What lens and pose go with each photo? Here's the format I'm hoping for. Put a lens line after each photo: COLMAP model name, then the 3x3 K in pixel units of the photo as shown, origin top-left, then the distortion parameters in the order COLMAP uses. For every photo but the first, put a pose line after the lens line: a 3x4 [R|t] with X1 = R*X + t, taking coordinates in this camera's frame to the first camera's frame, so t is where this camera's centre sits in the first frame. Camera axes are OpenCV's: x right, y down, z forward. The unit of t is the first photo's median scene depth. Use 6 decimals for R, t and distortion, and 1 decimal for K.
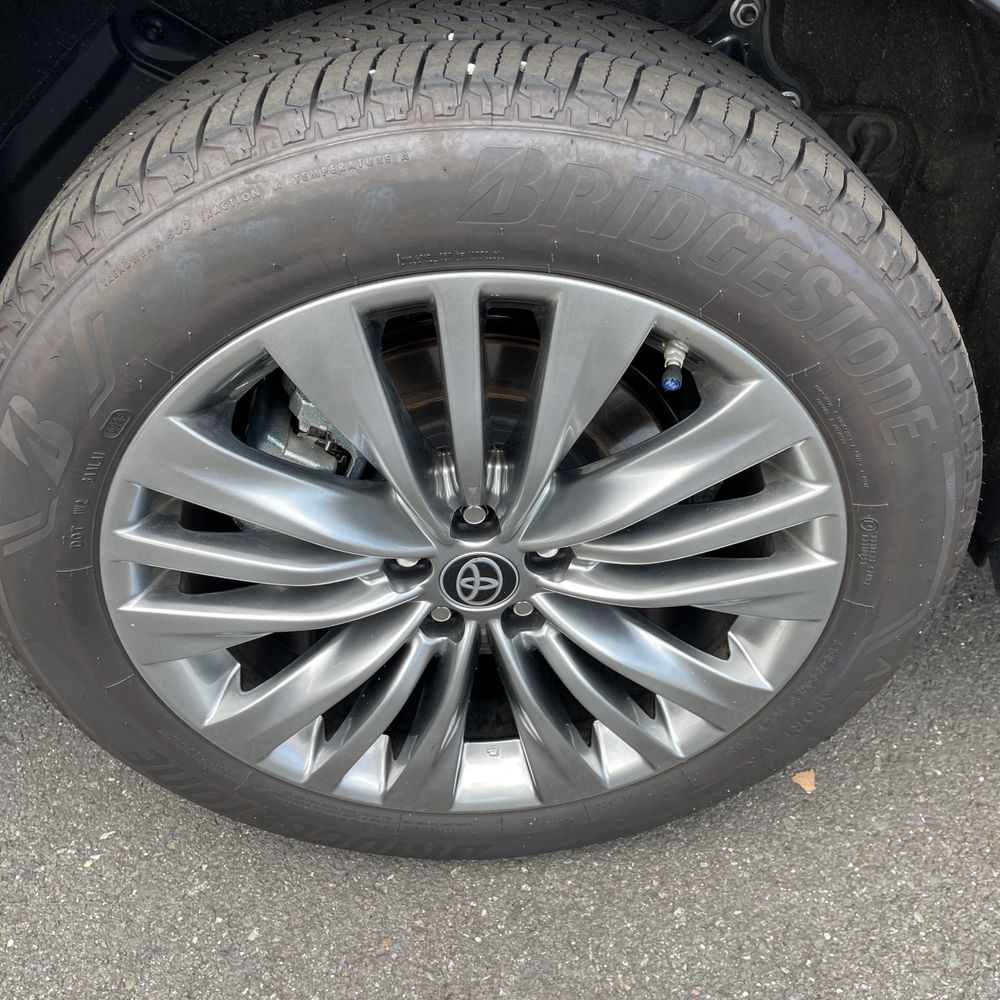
lens RADIAL K [[995.9, 0, 500.0], [0, 995.9, 500.0], [0, 0, 1]] dist [0.092019, -0.142186]
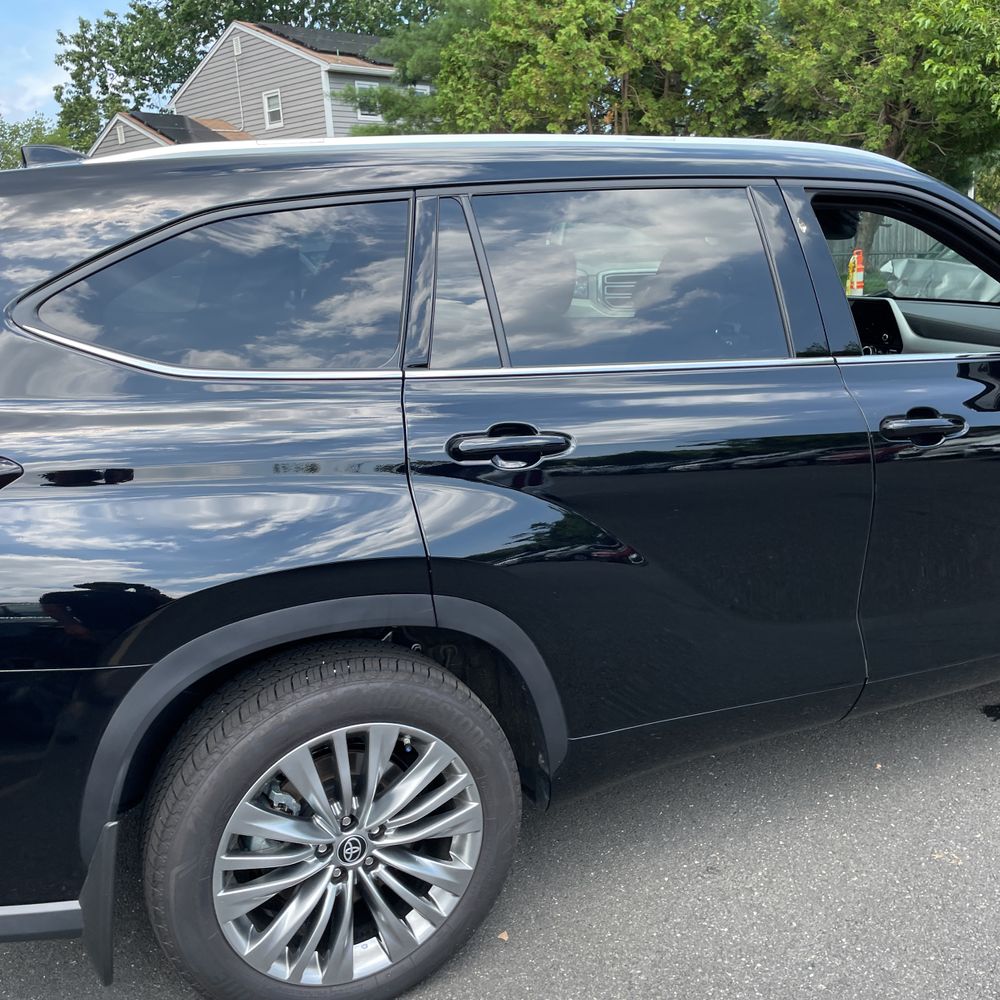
lens RADIAL K [[995.9, 0, 500.0], [0, 995.9, 500.0], [0, 0, 1]] dist [0.092019, -0.142186]
pose [[0.917336, -0.143011, 0.371541, -0.541872], [0.290320, 0.878891, -0.378504, 0.409452], [-0.272414, 0.455081, 0.847757, -1.822122]]
